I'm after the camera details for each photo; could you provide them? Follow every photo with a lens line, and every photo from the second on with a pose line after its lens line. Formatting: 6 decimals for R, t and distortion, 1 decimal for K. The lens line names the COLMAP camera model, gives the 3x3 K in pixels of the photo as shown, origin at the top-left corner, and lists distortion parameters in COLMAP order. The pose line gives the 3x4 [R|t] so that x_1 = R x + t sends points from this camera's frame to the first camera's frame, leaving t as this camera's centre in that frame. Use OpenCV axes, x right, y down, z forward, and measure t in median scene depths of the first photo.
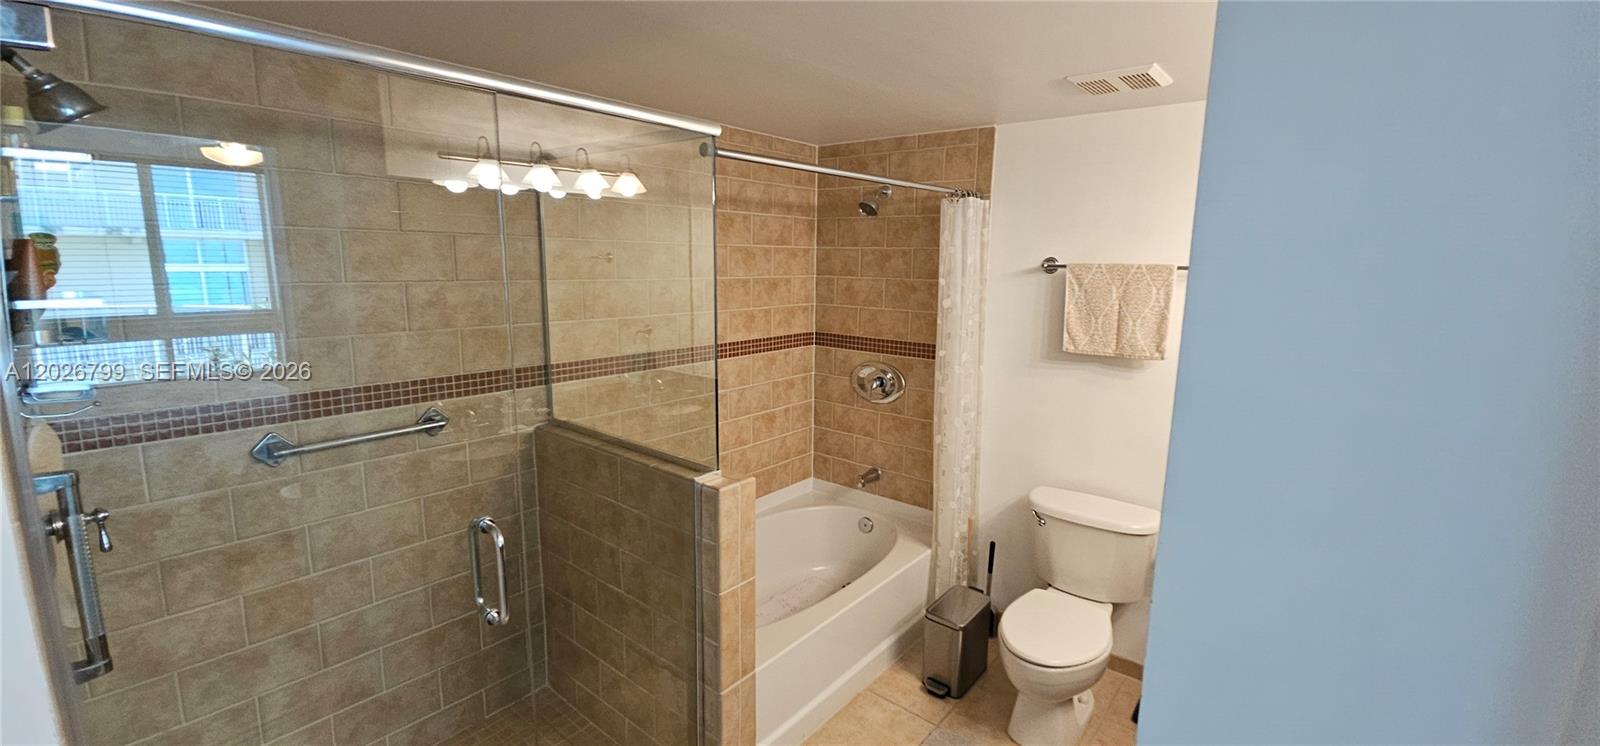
lens RADIAL K [[654.7, 0, 808.2], [0, 654.7, 369.6], [0, 0, 1]] dist [0.000783, -0.000968]
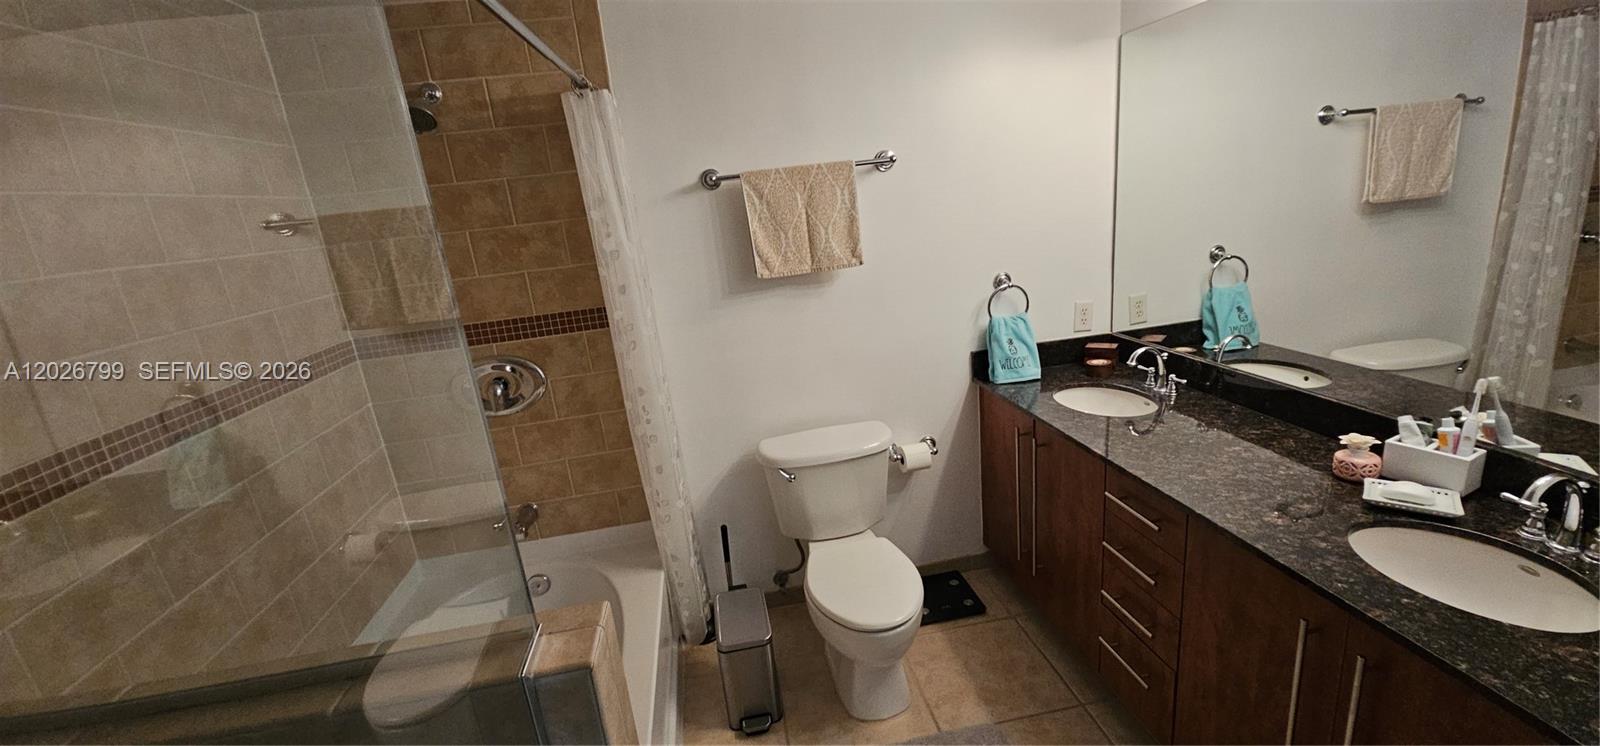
lens RADIAL K [[655.9, 0, 797.8], [0, 655.9, 378.8], [0, 0, 1]] dist [0.000709, -0.000181]
pose [[0.661376, -0.286145, 0.693328, -0.193498], [0.239236, 0.956566, 0.166576, -0.032727], [-0.710879, 0.055699, 0.701106, 0.368440]]
